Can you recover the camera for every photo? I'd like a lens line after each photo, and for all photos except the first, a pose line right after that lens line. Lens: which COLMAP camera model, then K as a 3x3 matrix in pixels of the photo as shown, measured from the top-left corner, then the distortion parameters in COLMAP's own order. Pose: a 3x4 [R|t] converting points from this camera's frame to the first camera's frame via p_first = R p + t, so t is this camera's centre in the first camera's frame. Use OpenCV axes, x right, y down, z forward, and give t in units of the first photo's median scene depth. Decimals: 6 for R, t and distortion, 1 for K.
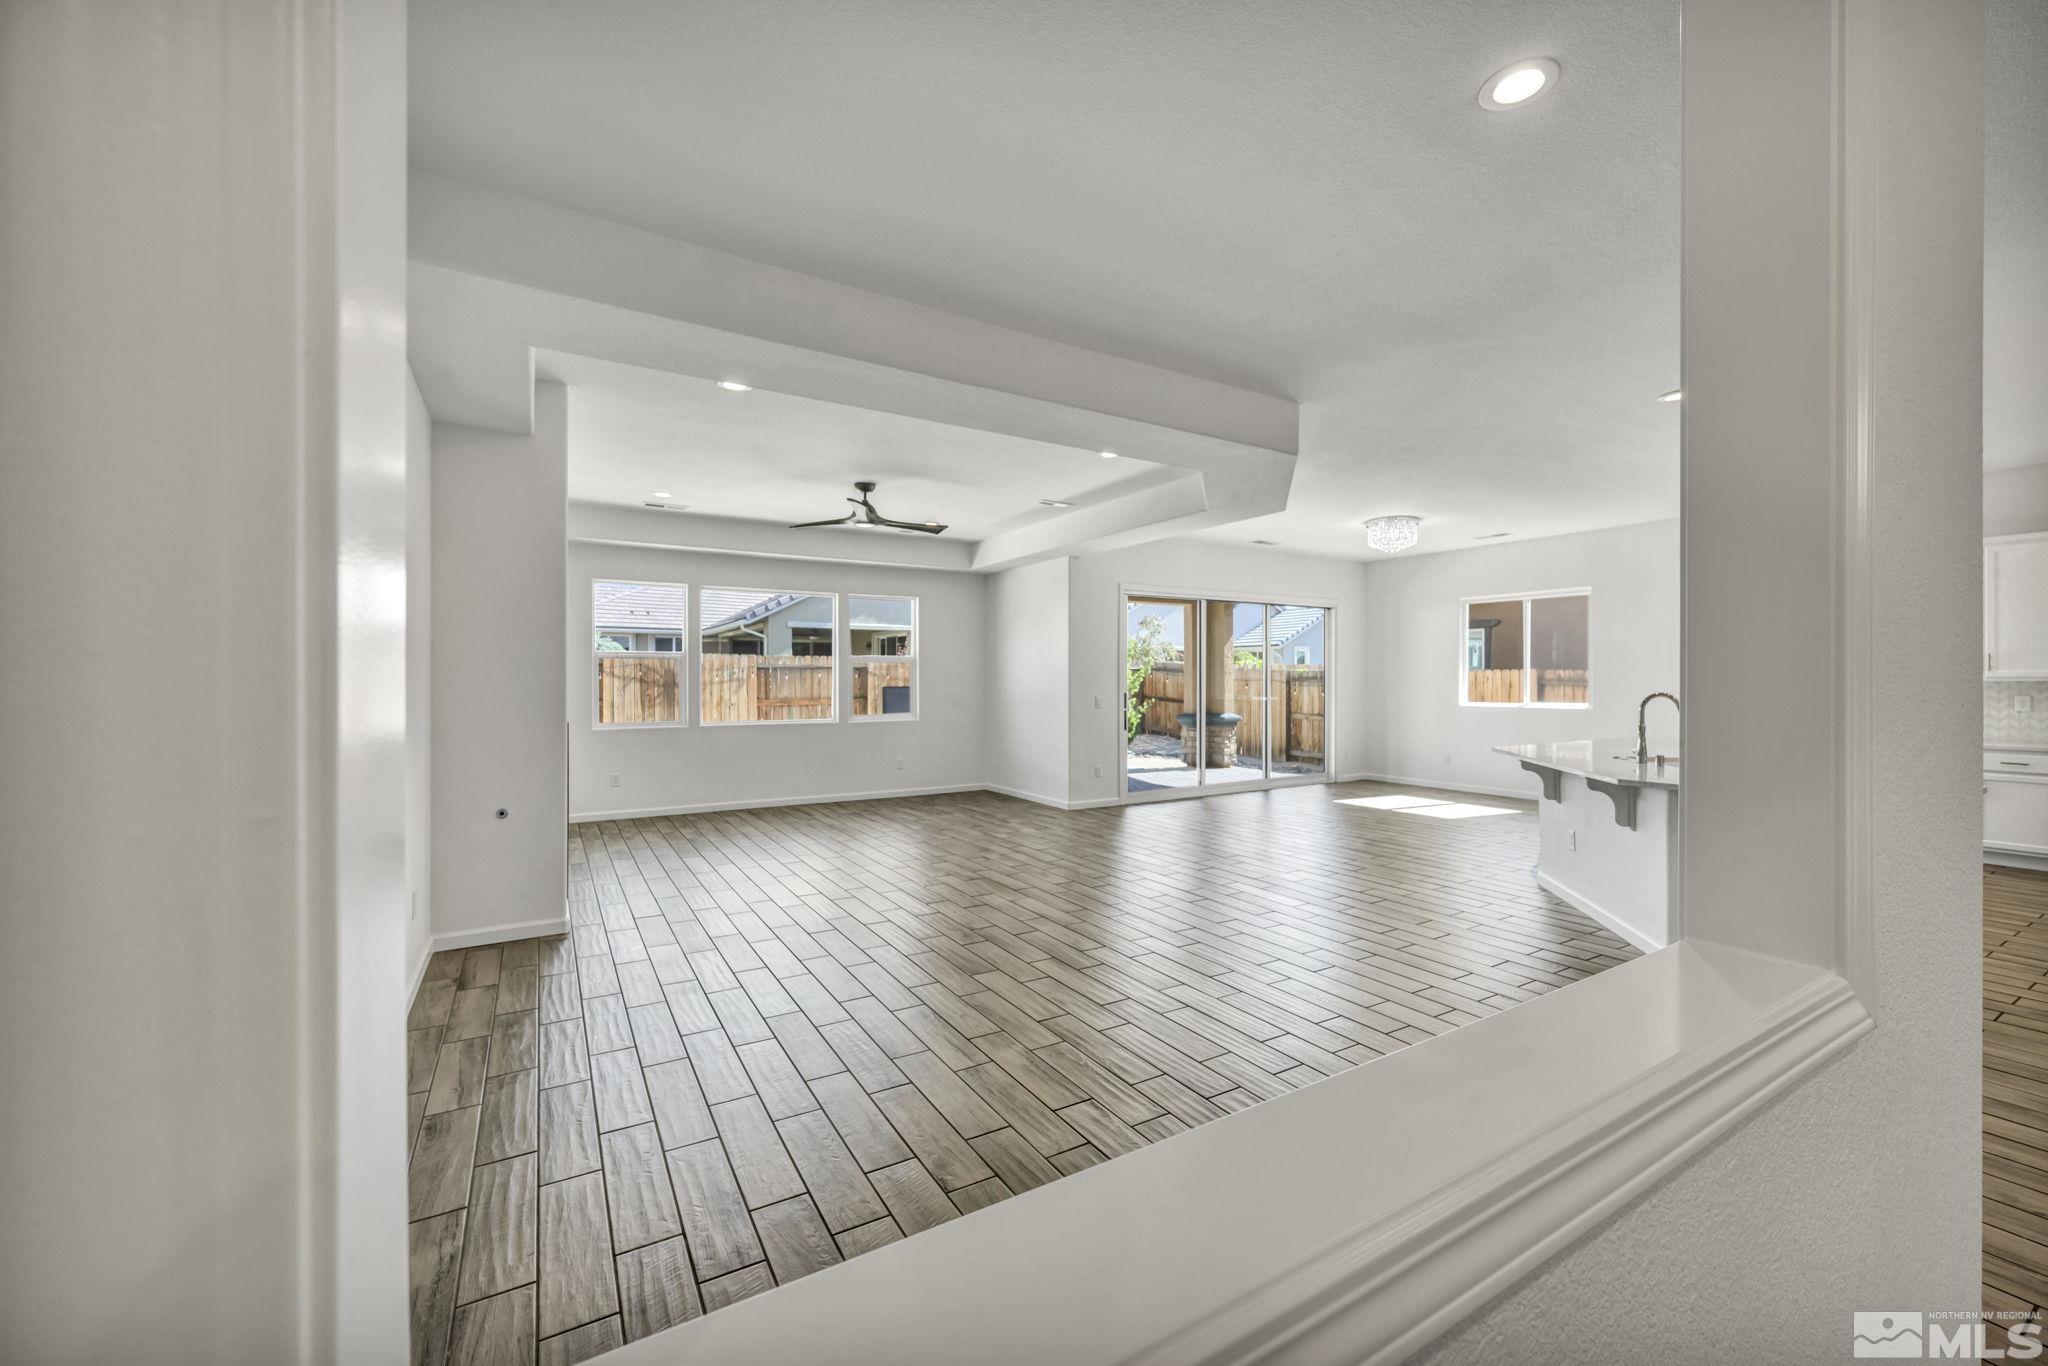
lens RADIAL K [[809.4, 0, 1037.2], [0, 809.4, 681.9], [0, 0, 1]] dist [-0.003386, -0.000371]
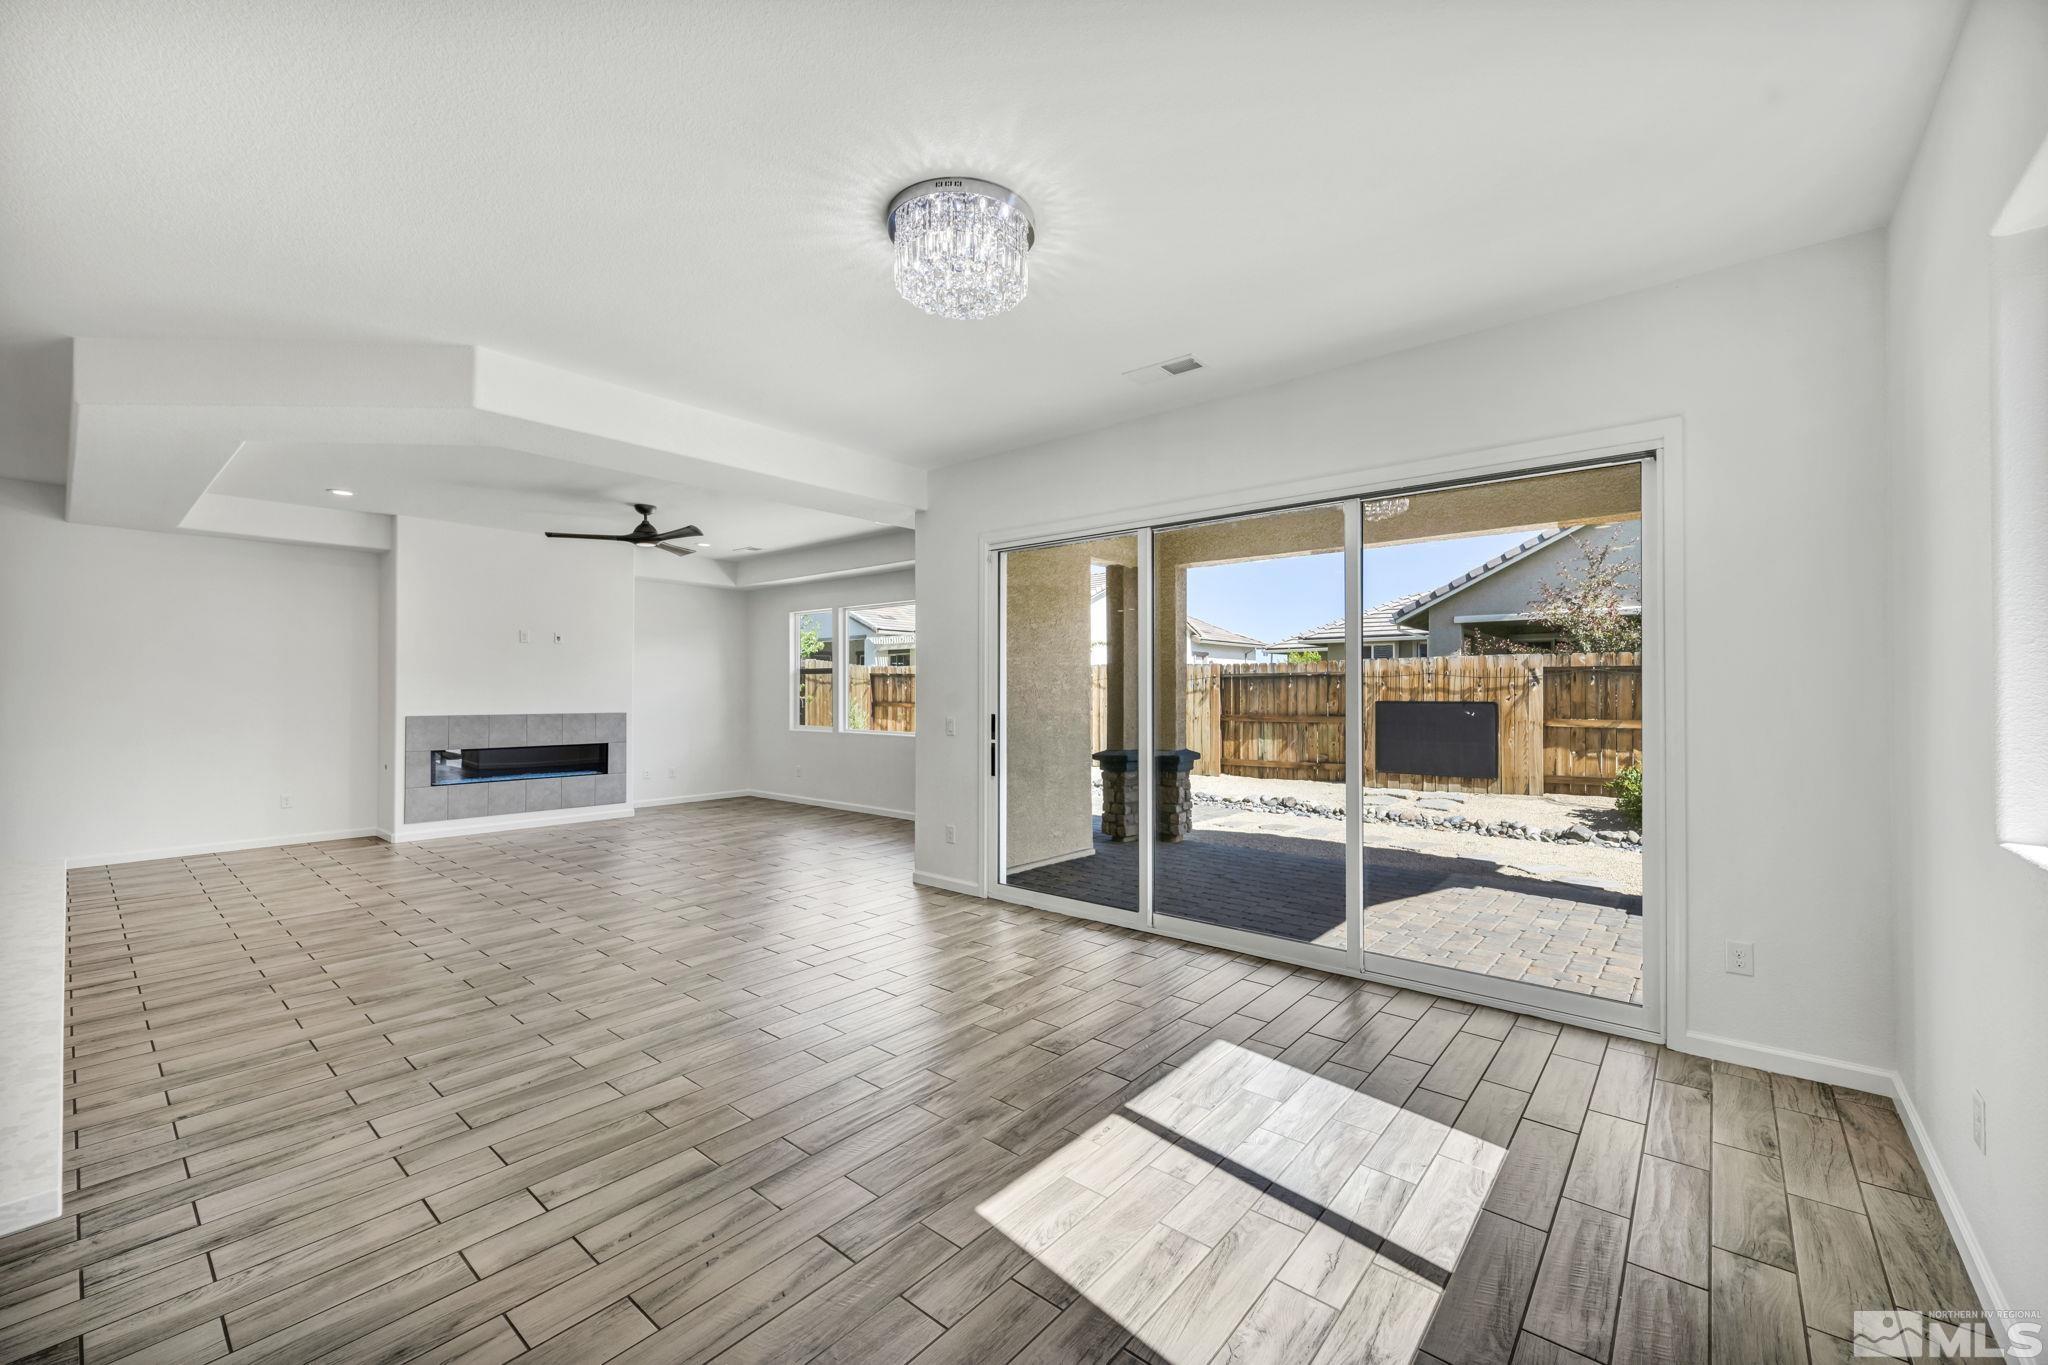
lens RADIAL K [[809.4, 0, 1026.5], [0, 809.4, 681.3], [0, 0, 1]] dist [-0.003386, -0.000371]
pose [[0.318572, -0.008954, -0.947856, 0.729152], [-0.003695, 0.999936, -0.010687, -0.005038], [0.947891, 0.006907, 0.318519, 0.875990]]
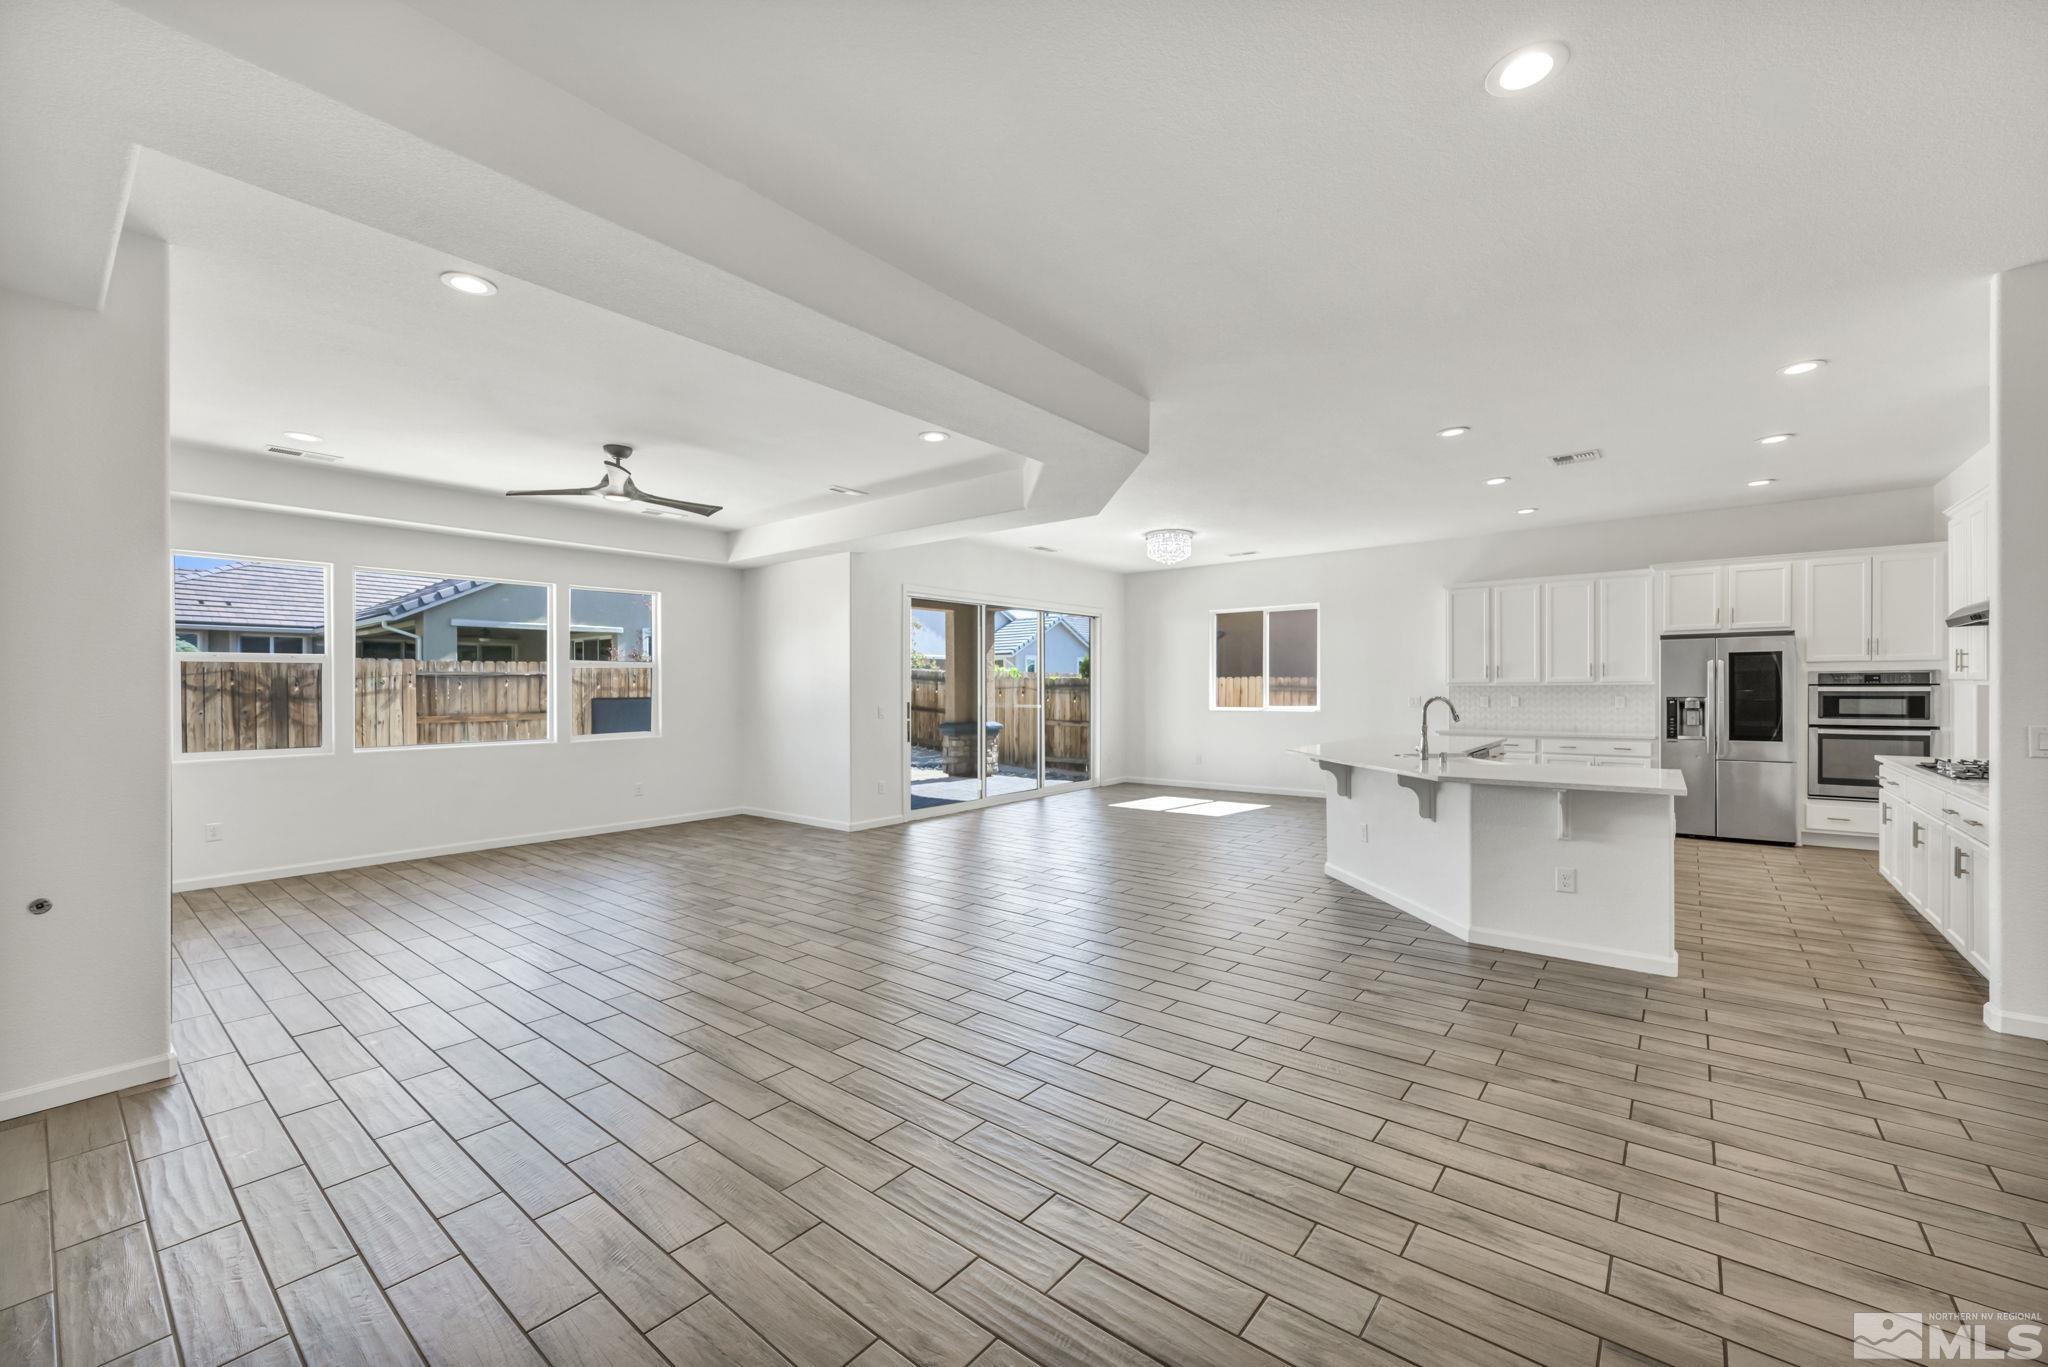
lens RADIAL K [[809.4, 0, 1039.9], [0, 809.4, 689.1], [0, 0, 1]] dist [-0.003386, -0.000371]
pose [[0.939106, -0.006256, 0.343571, -0.073763], [0.006677, 0.999978, -0.000043, -0.000317], [-0.343563, 0.002334, 0.939127, 0.073180]]
